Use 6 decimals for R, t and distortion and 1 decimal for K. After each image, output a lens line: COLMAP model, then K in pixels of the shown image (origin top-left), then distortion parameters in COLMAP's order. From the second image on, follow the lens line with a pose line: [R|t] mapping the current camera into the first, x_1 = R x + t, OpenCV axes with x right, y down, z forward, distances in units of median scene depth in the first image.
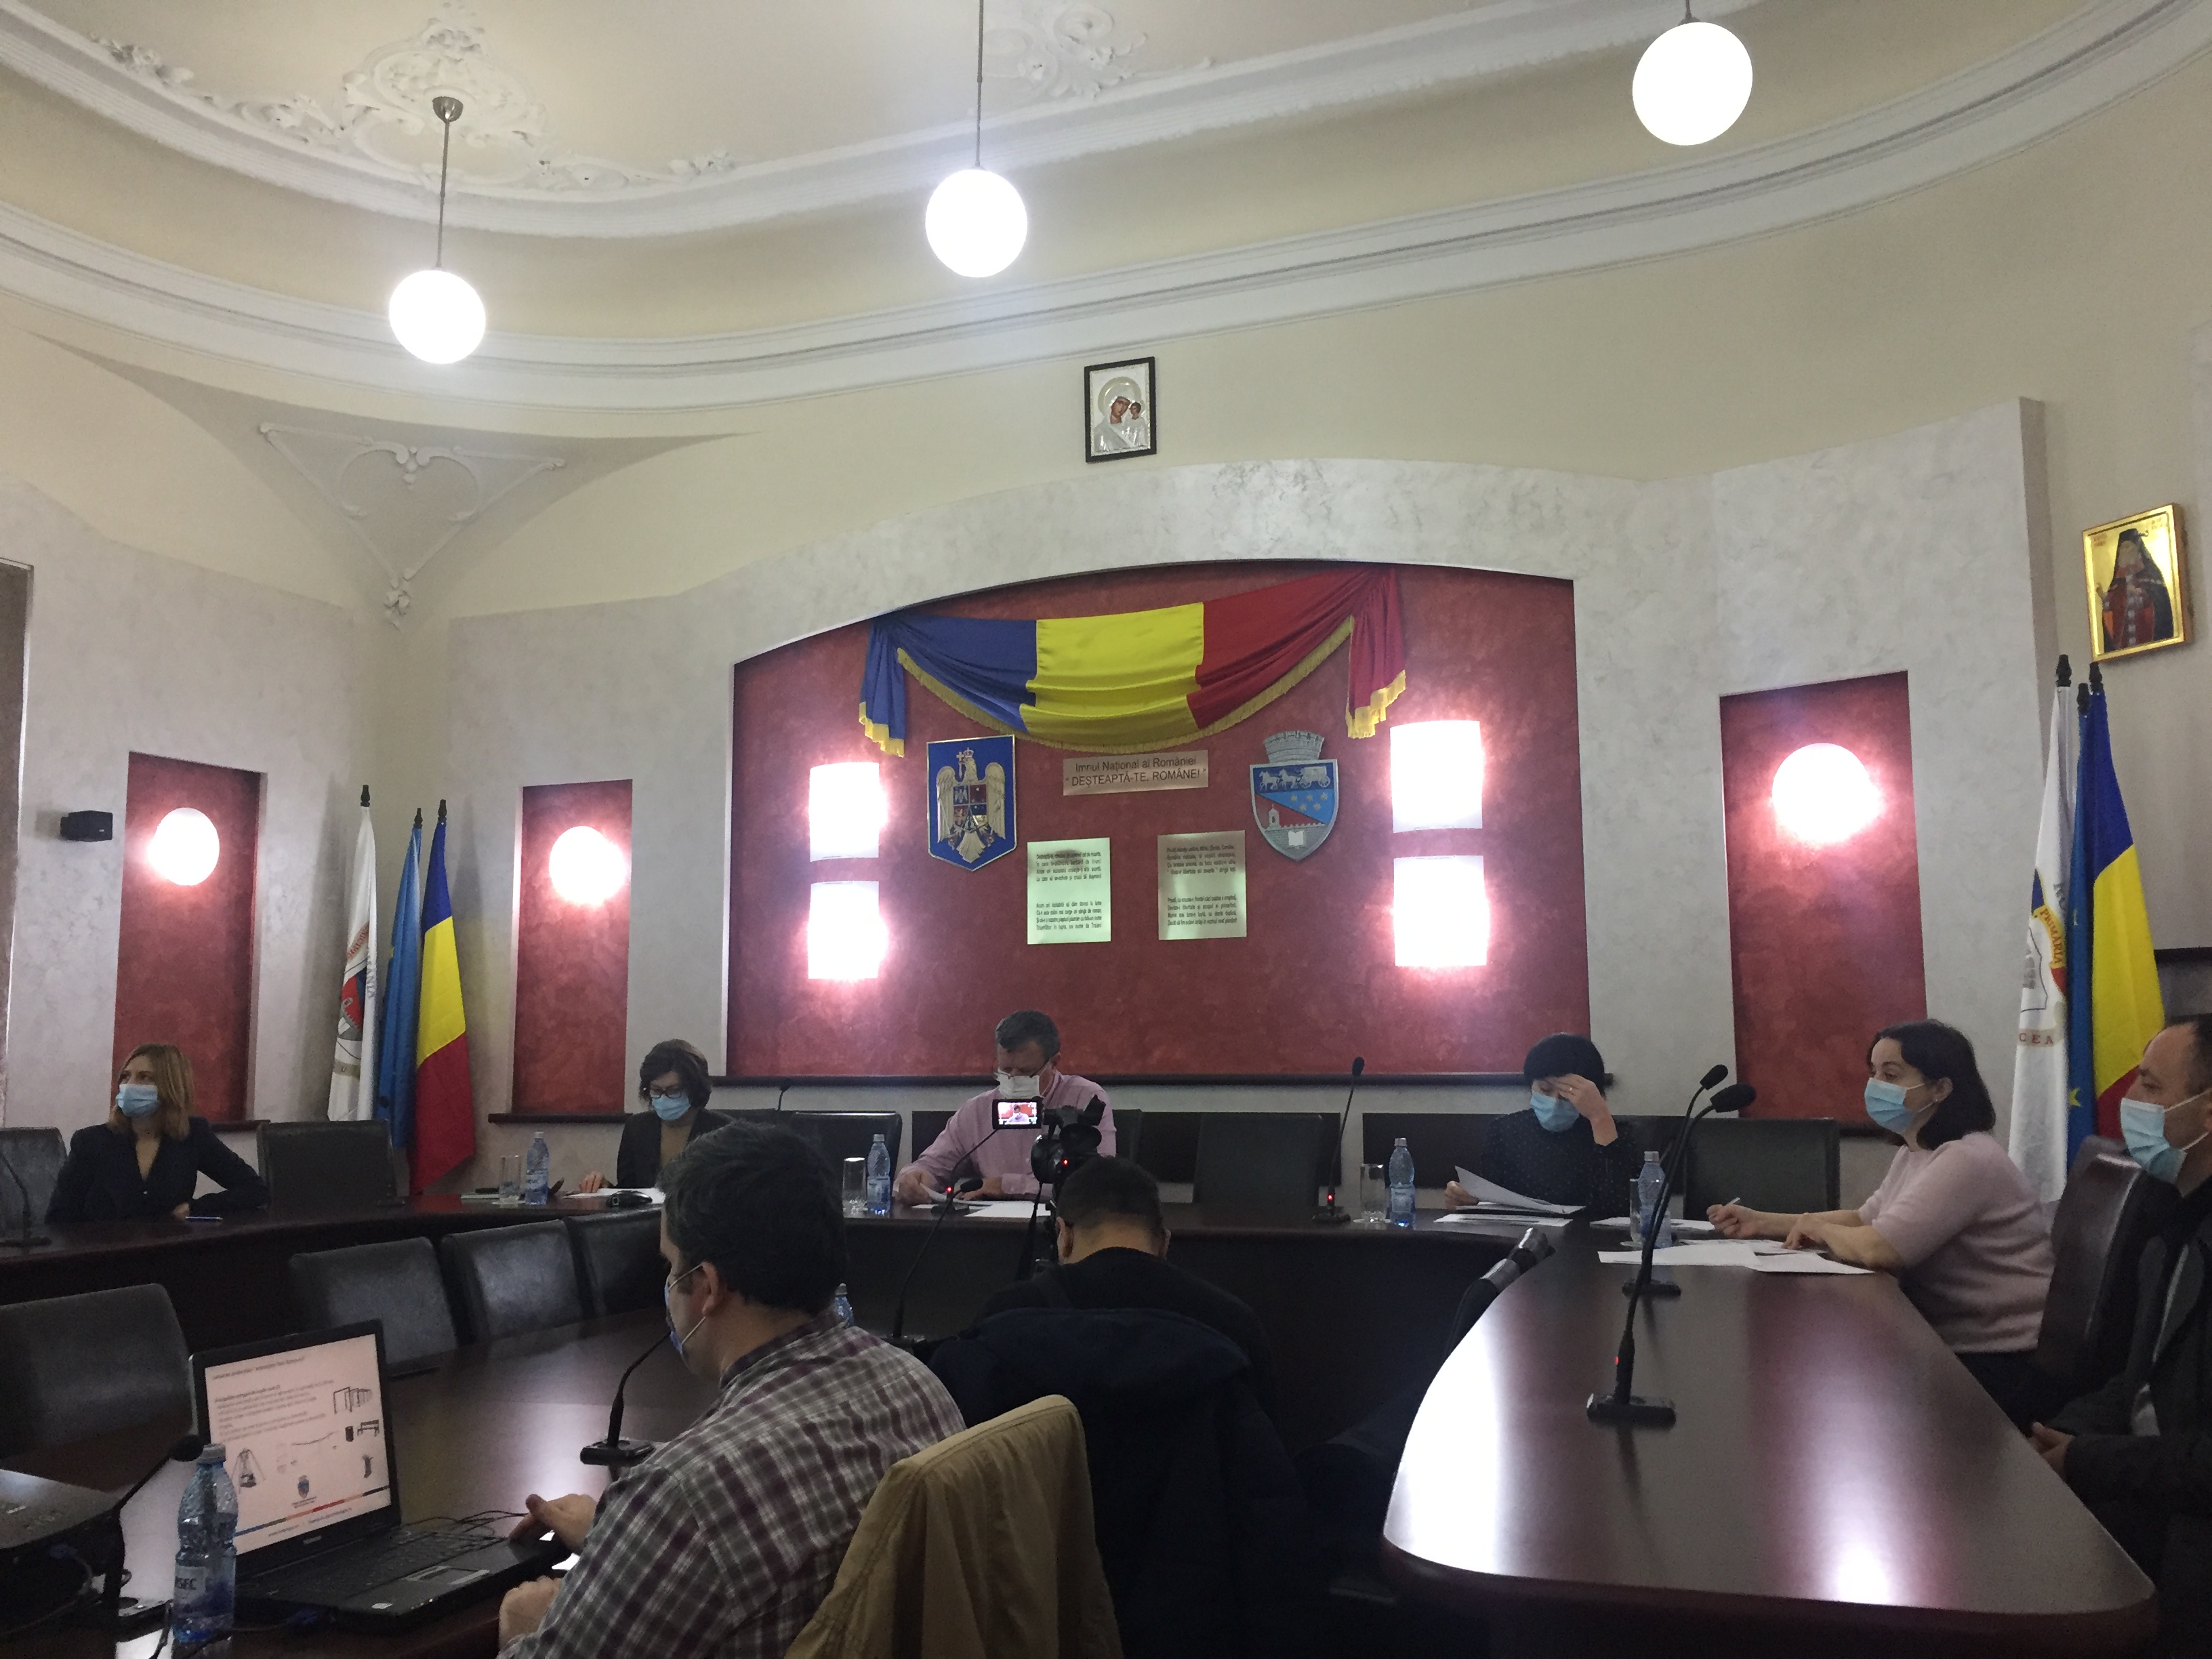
lens RADIAL K [[1913.1, 0, 1106.0], [0, 1913.1, 829.5], [0, 0, 1]] dist [0.078396, -0.073446]
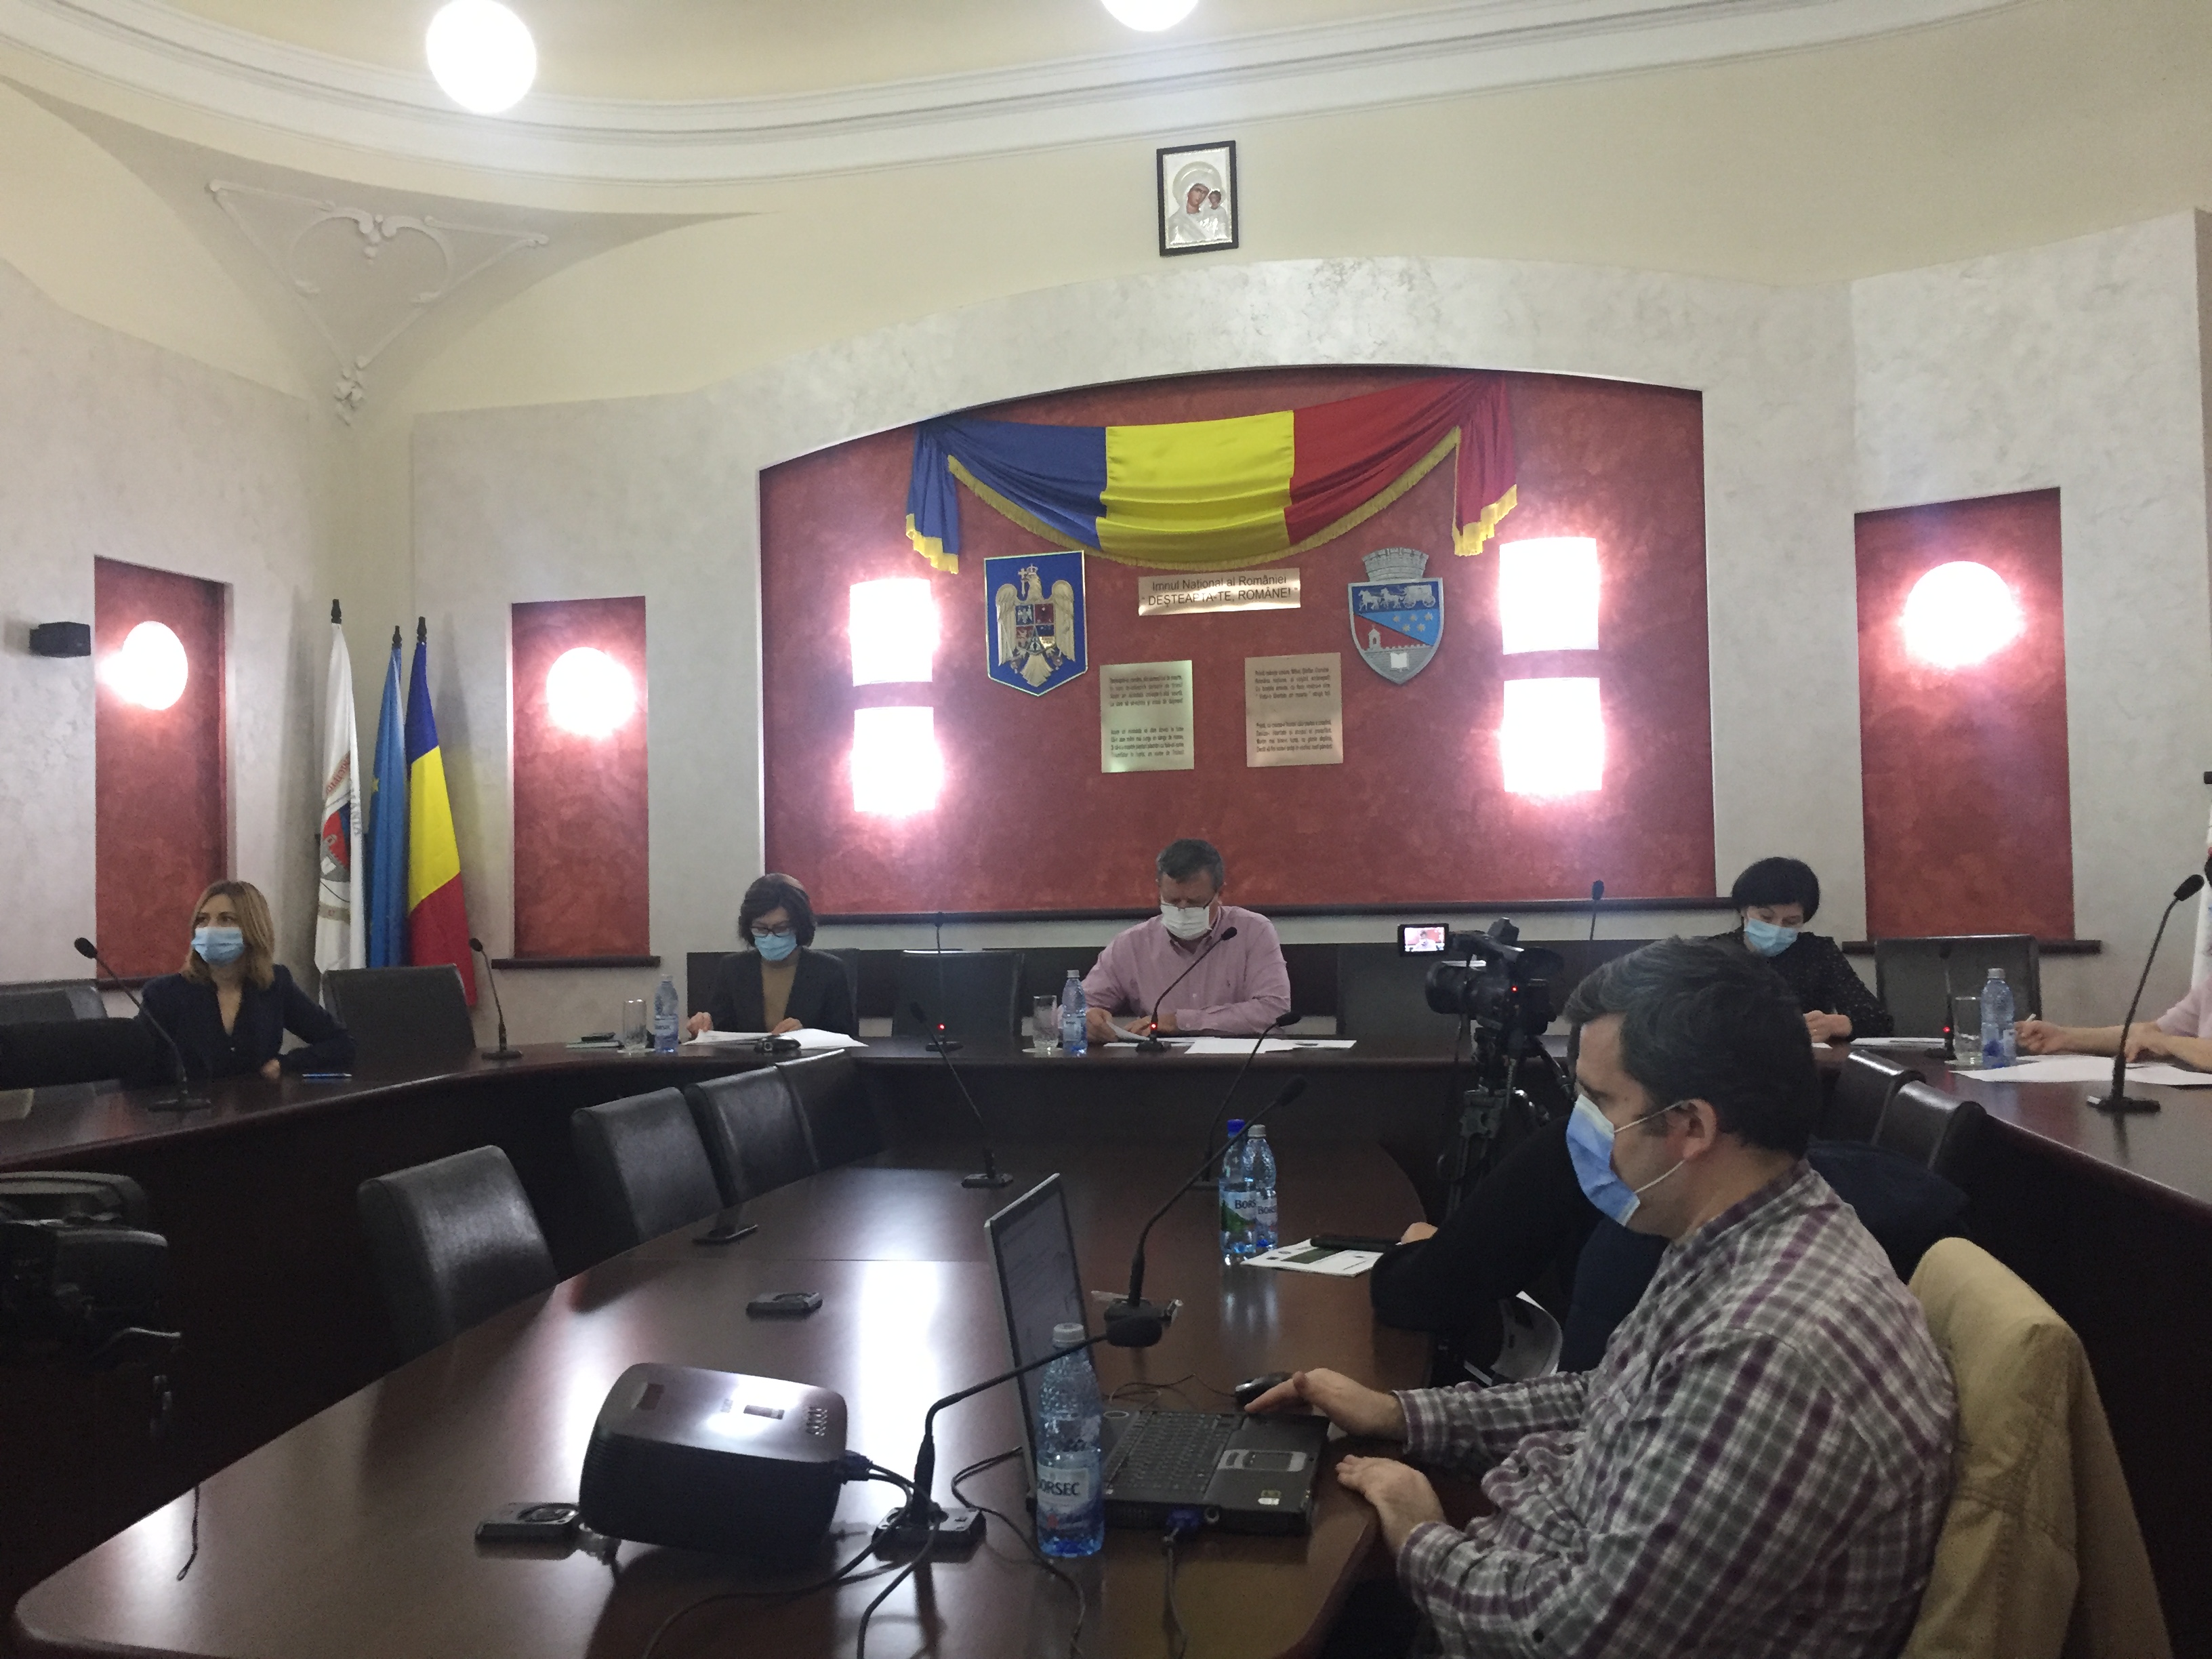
lens RADIAL K [[1913.1, 0, 1106.0], [0, 1913.1, 829.5], [0, 0, 1]] dist [0.078396, -0.073446]
pose [[0.989927, -0.009091, 0.141288, -0.176500], [-0.002462, 0.996680, 0.081383, 0.010825], [-0.141559, -0.080911, 0.986618, 0.060175]]
